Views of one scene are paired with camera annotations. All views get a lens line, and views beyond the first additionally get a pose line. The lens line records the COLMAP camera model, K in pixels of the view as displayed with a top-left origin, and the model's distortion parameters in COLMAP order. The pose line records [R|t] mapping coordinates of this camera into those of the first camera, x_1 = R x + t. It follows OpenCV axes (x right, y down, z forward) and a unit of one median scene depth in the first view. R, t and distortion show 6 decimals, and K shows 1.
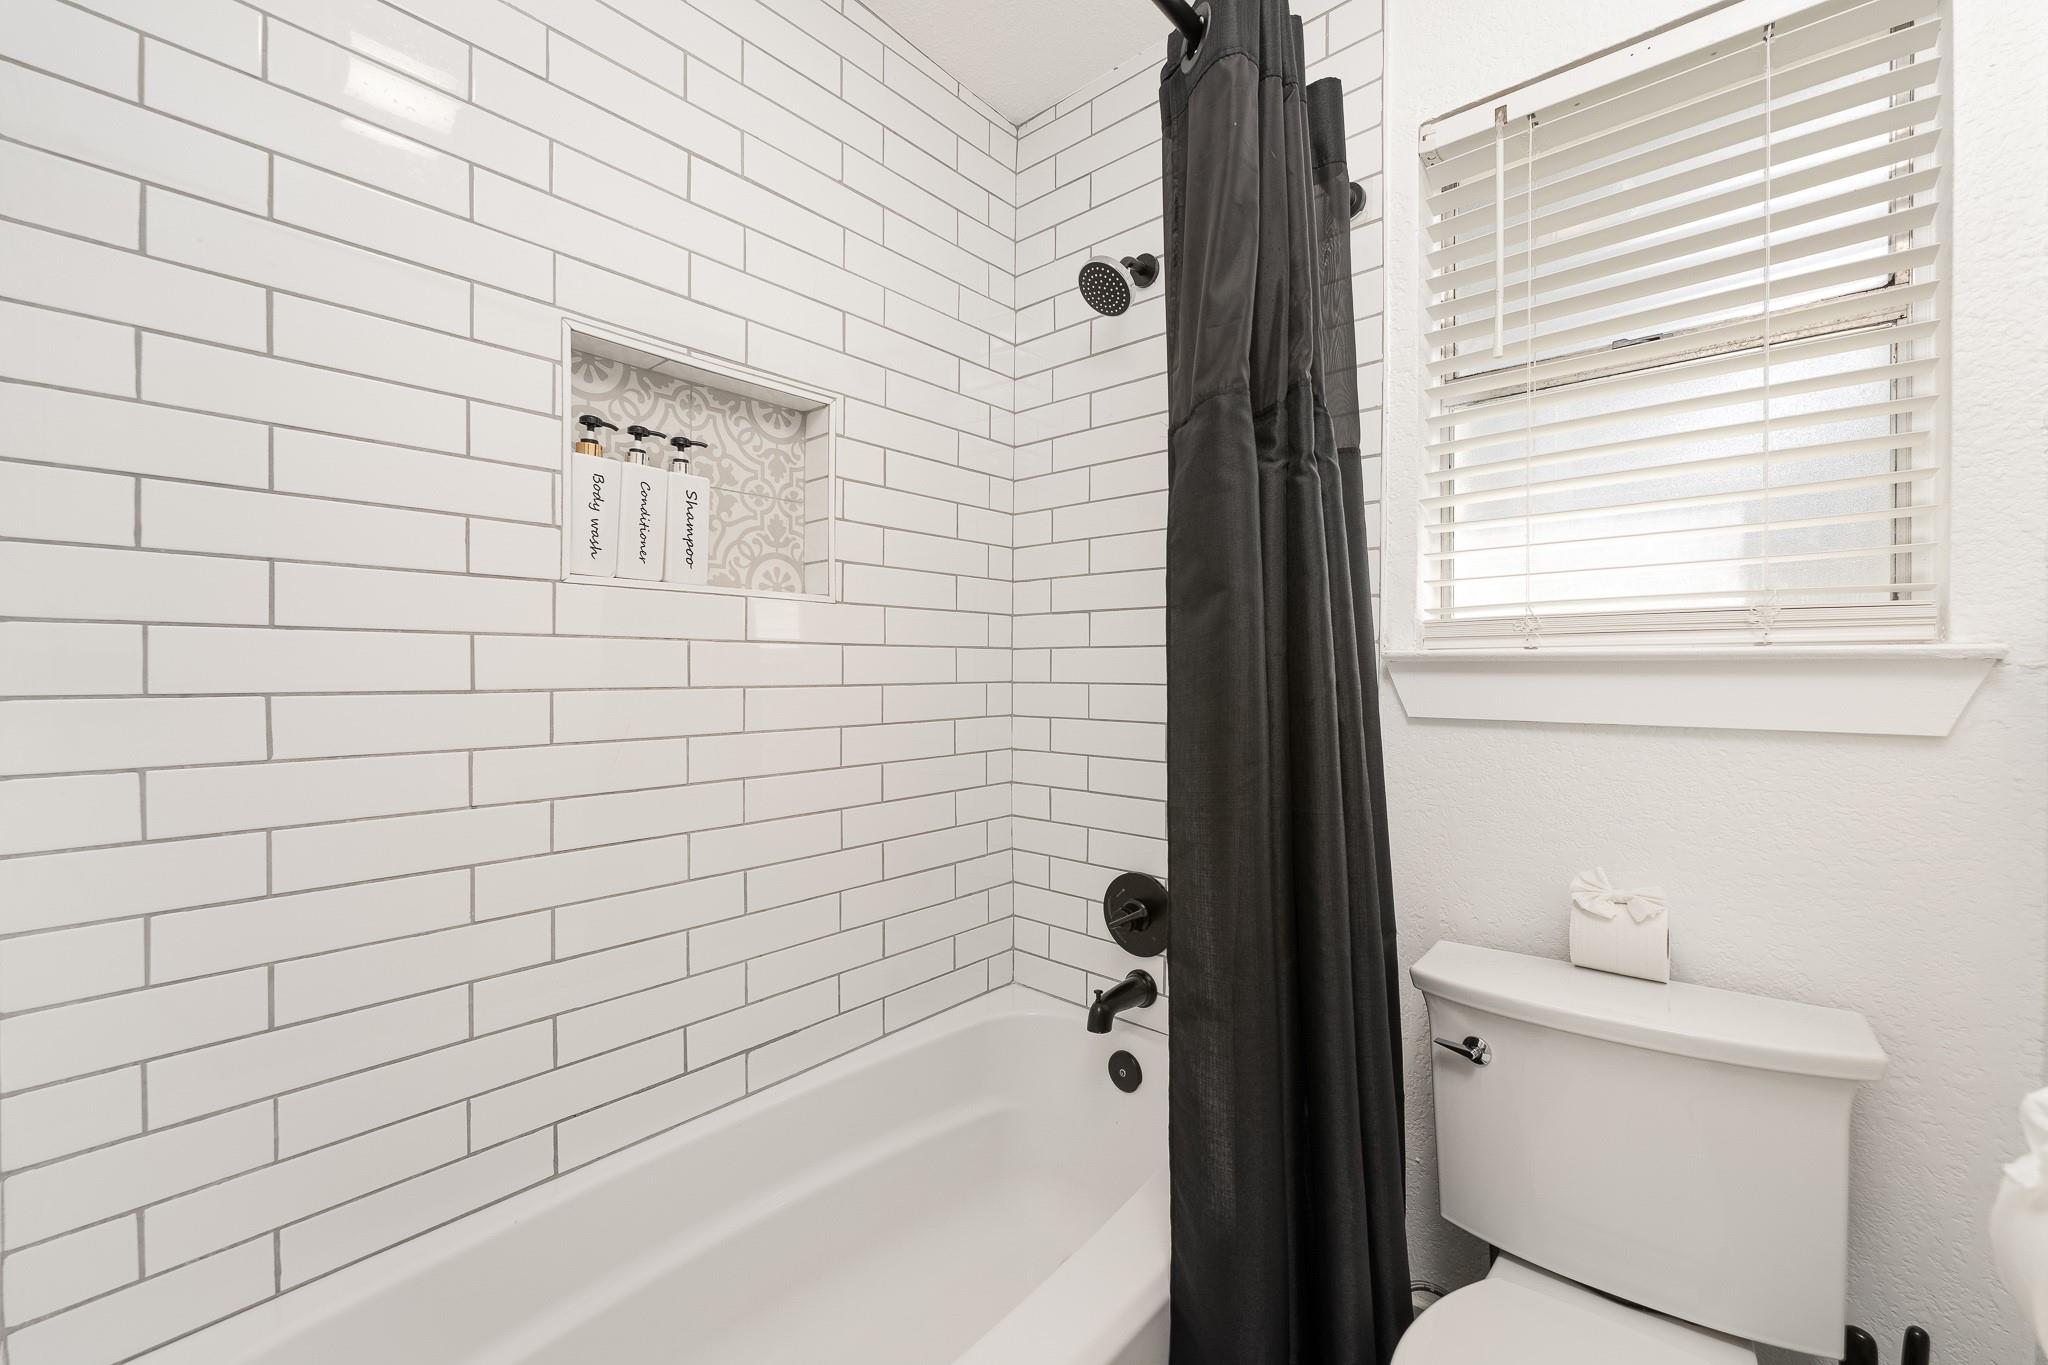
lens RADIAL K [[827.9, 0, 1028.7], [0, 827.9, 676.4], [0, 0, 1]] dist [-0.001961, -0.000539]
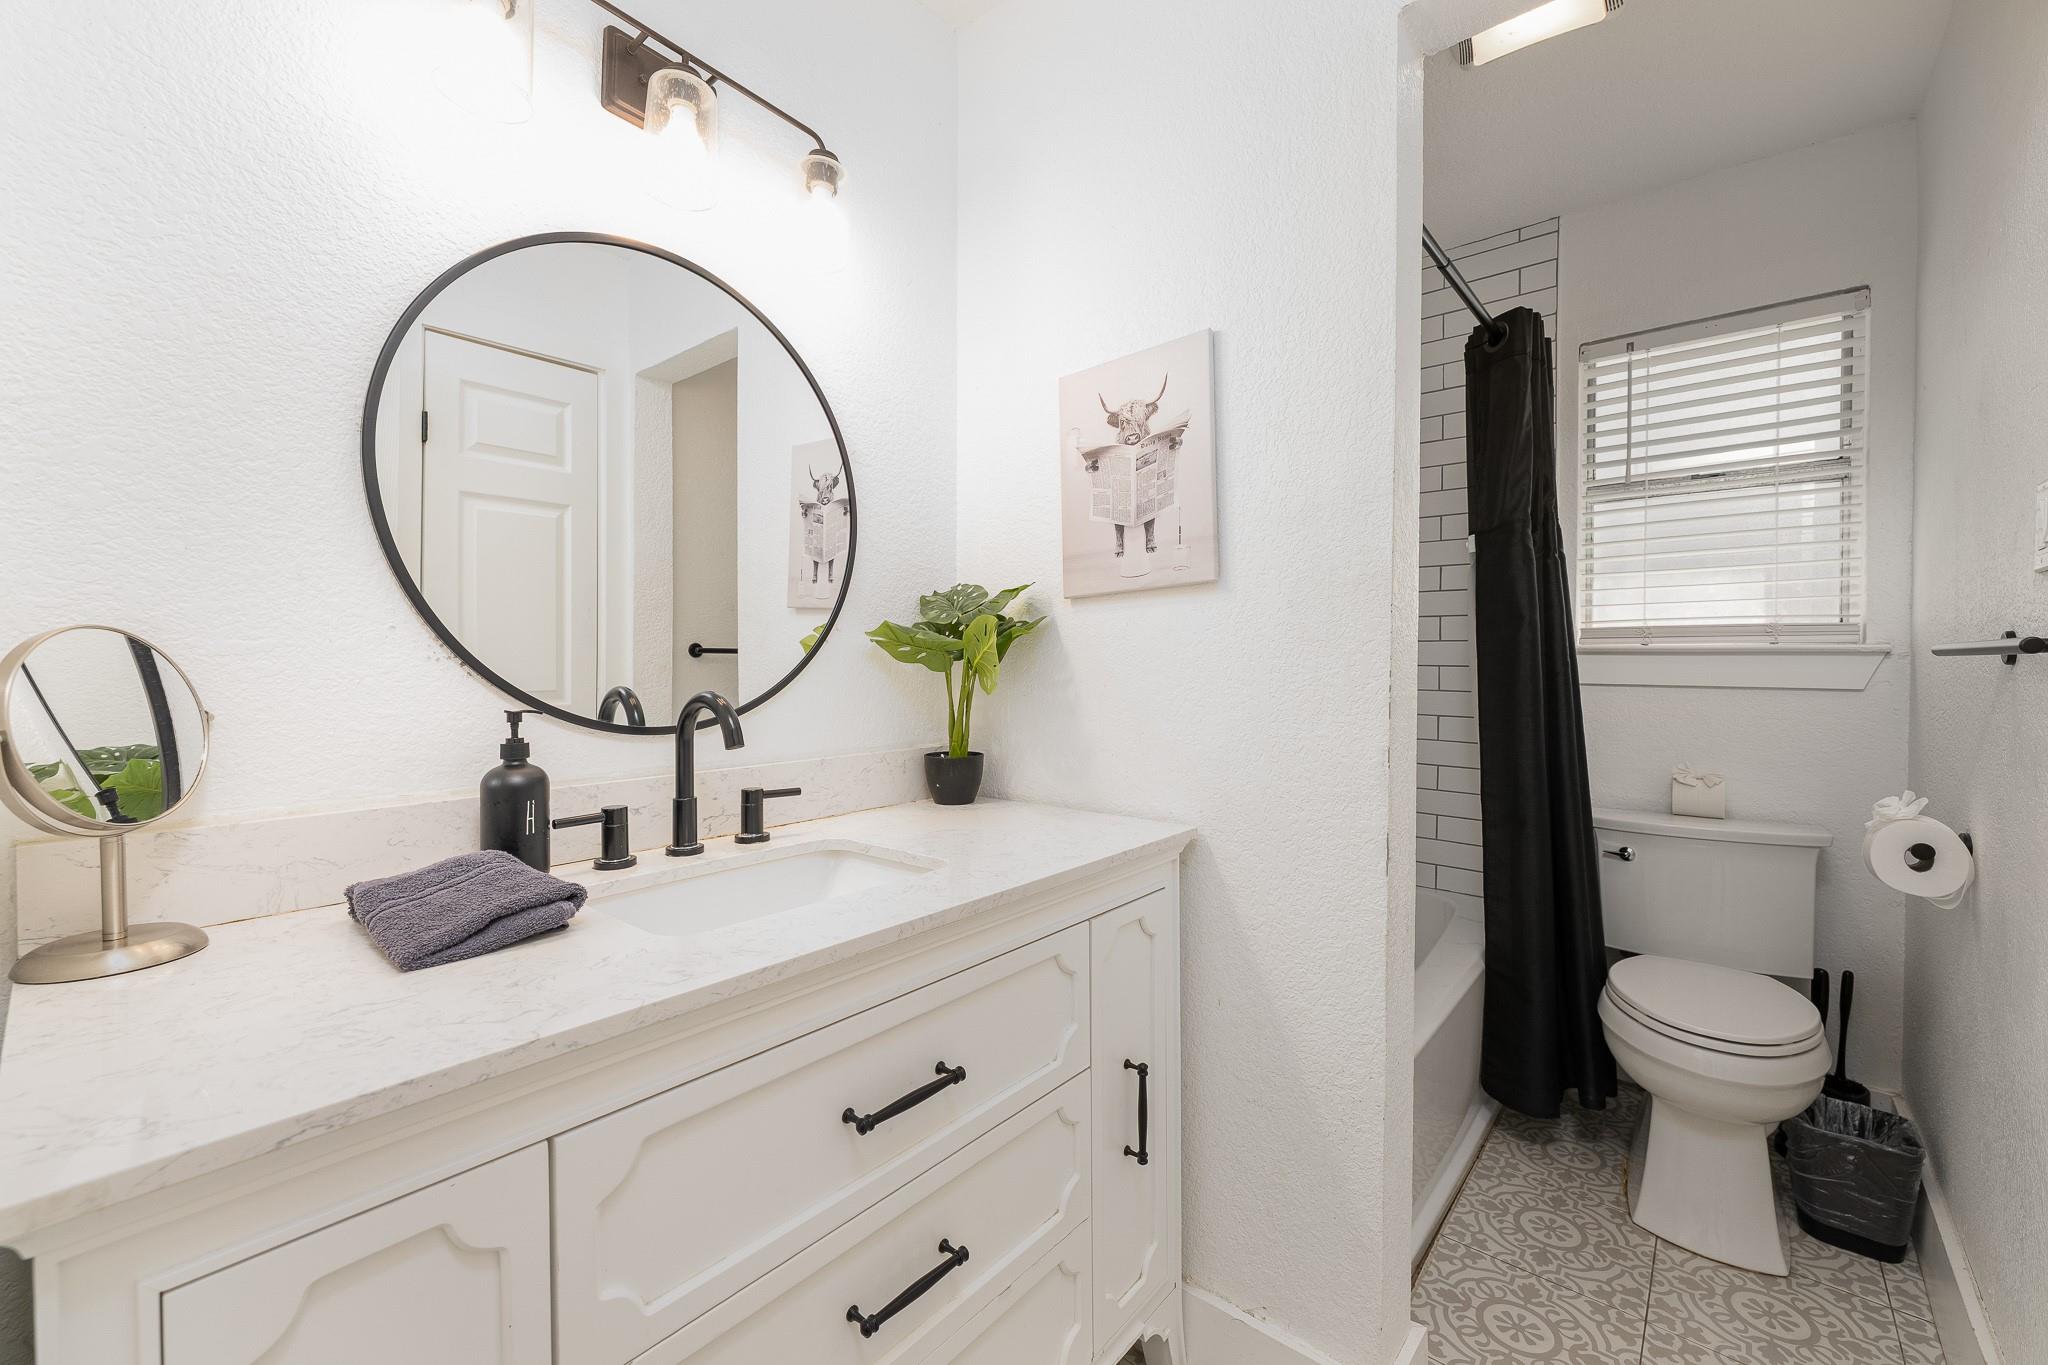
lens RADIAL K [[827.9, 0, 1028.7], [0, 827.9, 676.4], [0, 0, 1]] dist [-0.001961, -0.000539]
pose [[0.999901, 0.001548, 0.014004, -0.874315], [-0.001645, 0.999975, 0.006901, 0.027888], [-0.013993, -0.006923, 0.999878, -0.899156]]
